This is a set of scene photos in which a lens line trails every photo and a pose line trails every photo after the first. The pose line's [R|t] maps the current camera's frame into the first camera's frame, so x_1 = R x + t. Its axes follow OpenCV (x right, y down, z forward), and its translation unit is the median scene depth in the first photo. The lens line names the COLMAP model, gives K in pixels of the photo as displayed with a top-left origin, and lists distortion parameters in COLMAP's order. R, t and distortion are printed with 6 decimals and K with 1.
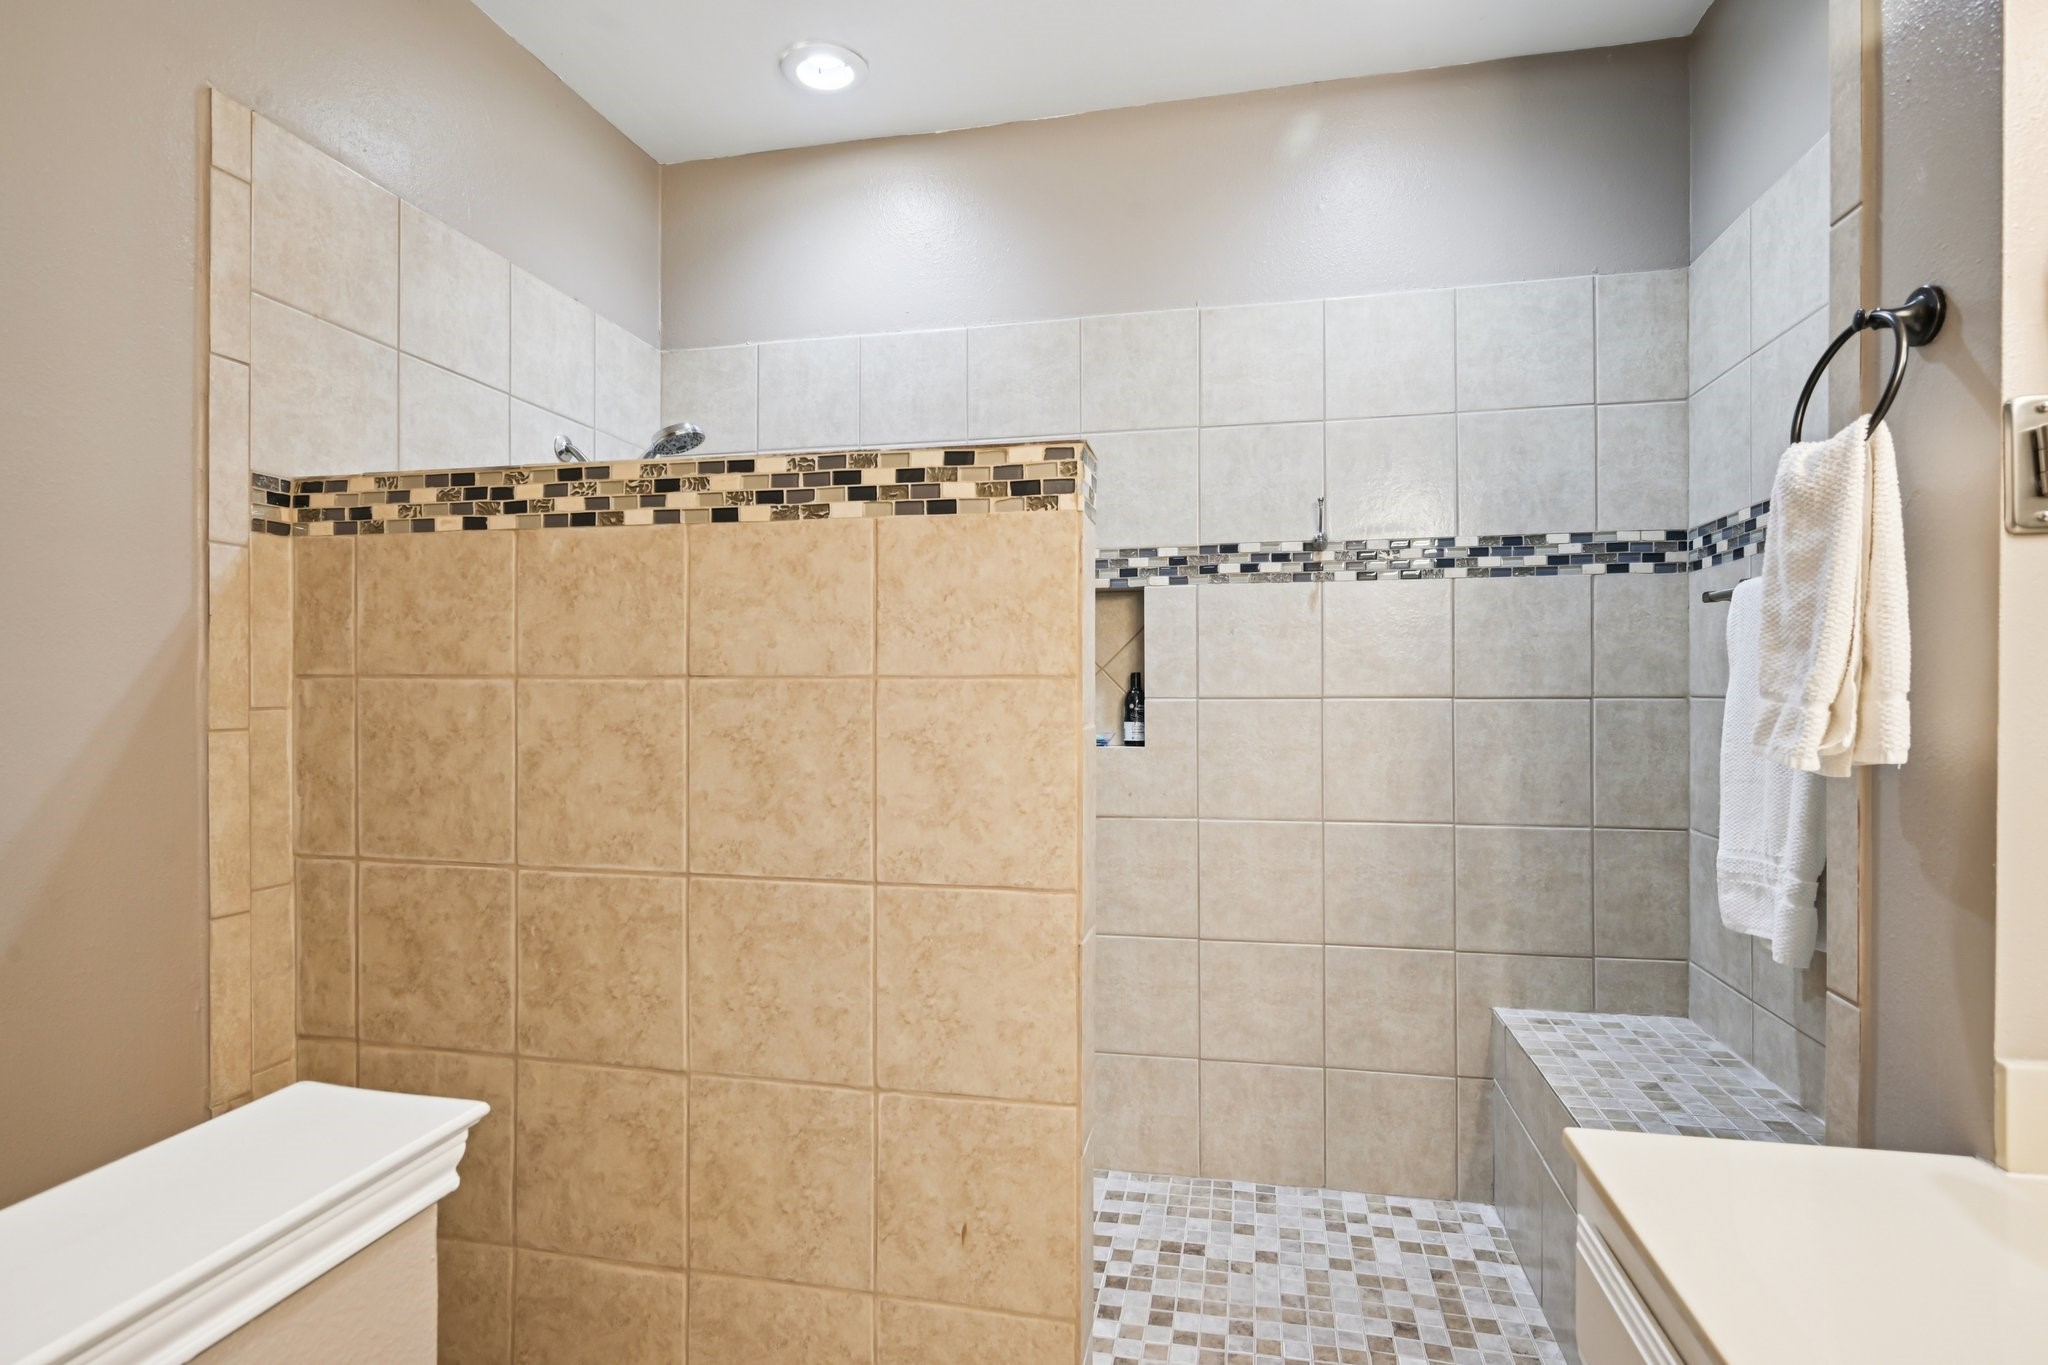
lens RADIAL K [[999.8, 0, 1029.4], [0, 999.8, 685.6], [0, 0, 1]] dist [0.000380, 0.000032]
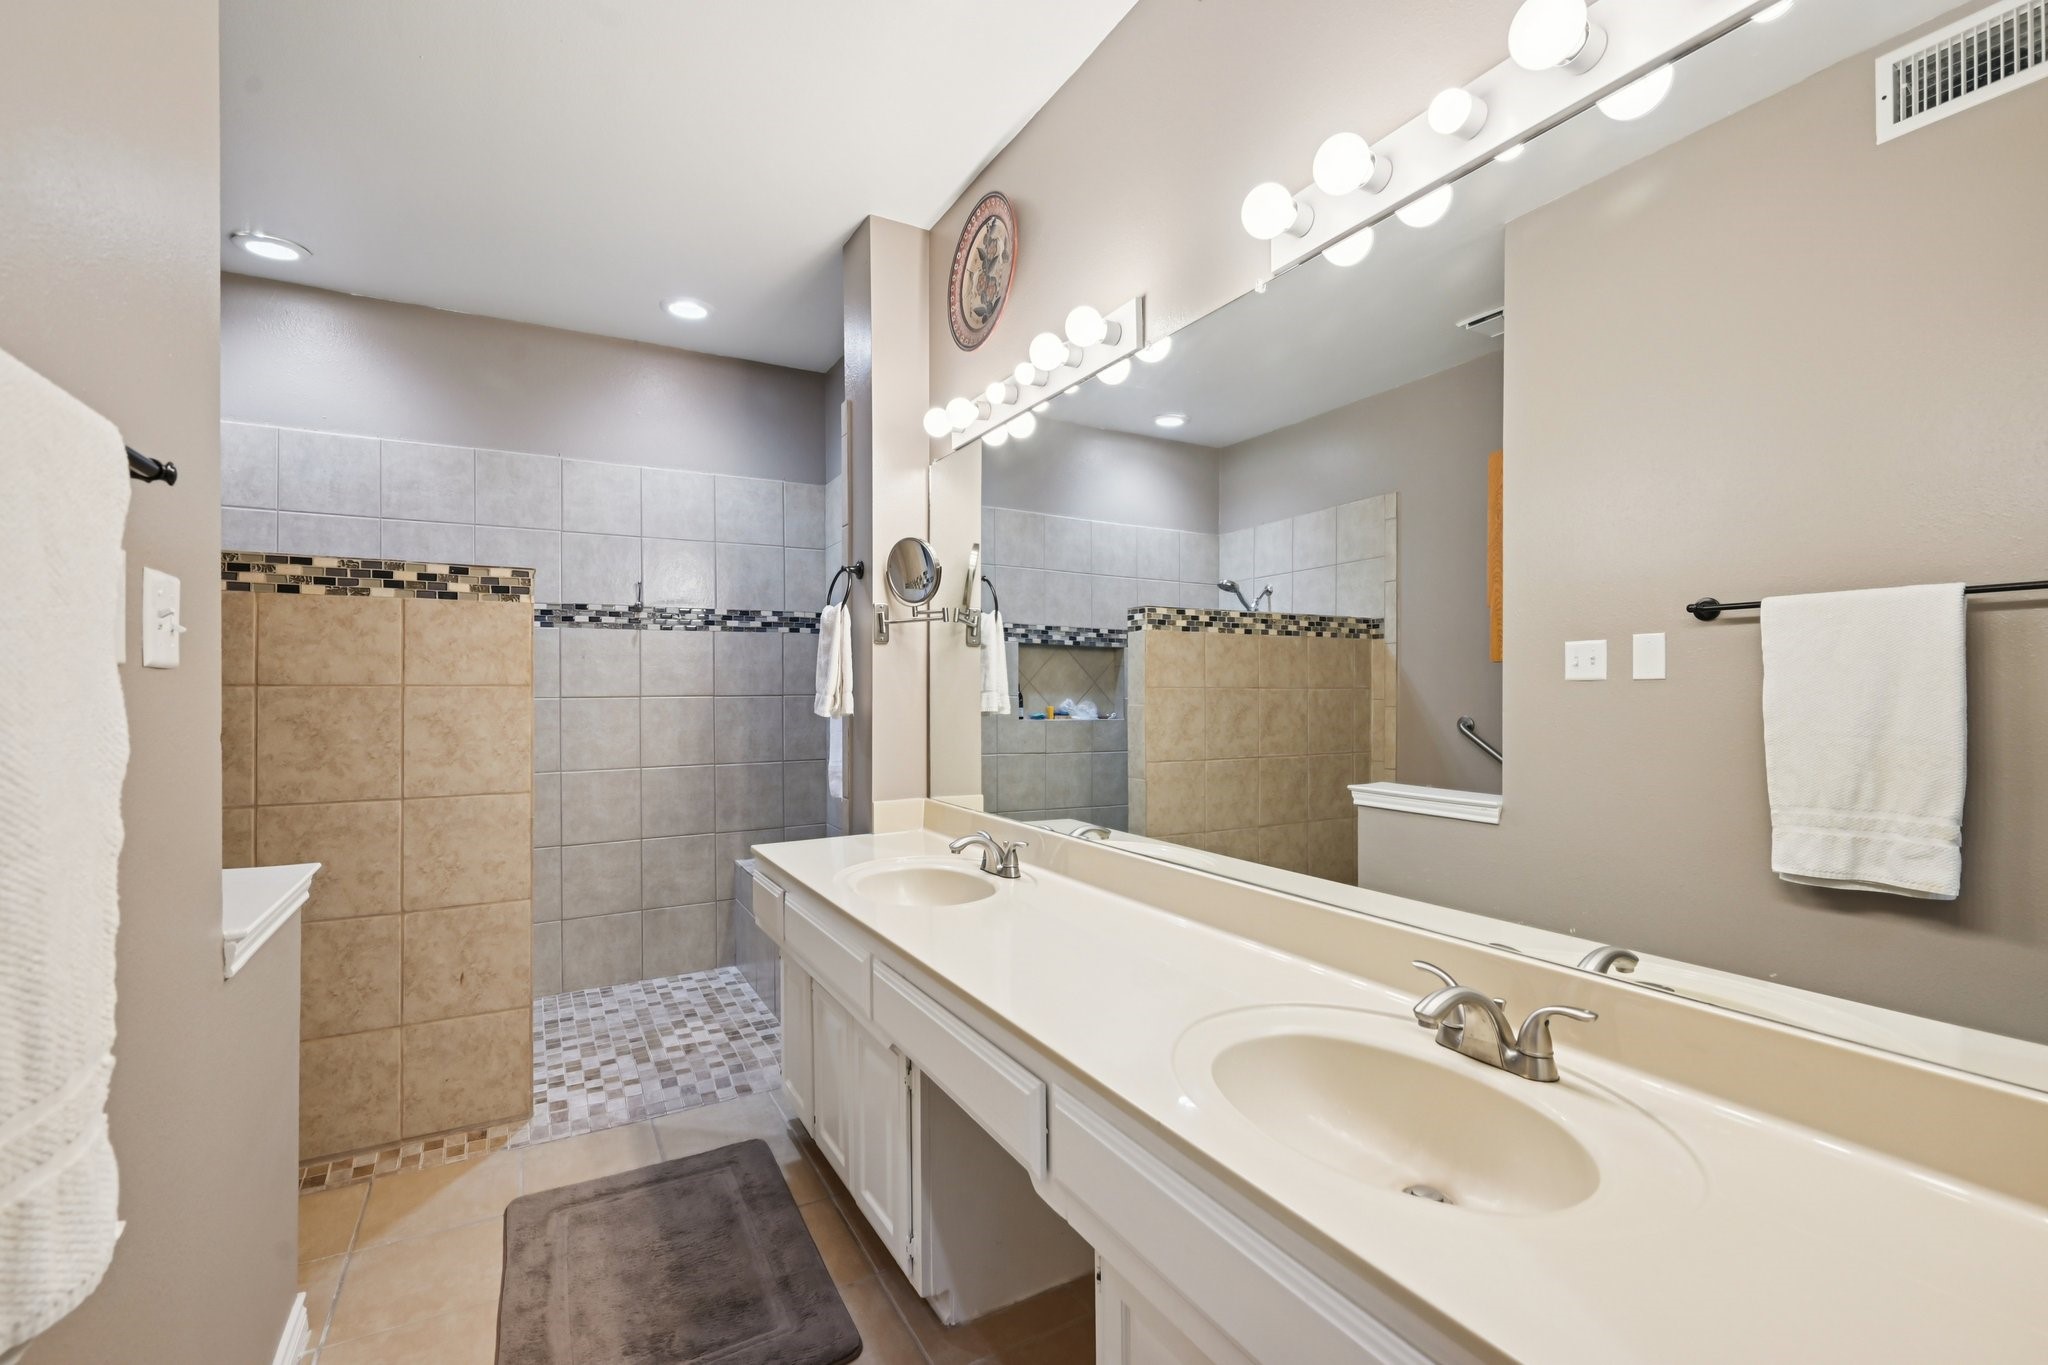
lens RADIAL K [[894.9, 0, 1027.9], [0, 894.9, 685.5], [0, 0, 1]] dist [-0.000637, -0.000243]
pose [[0.742077, -0.000157, 0.670315, -0.305826], [0.003367, 0.999988, -0.003493, 0.000655], [-0.670307, 0.004849, 0.742068, -0.741060]]
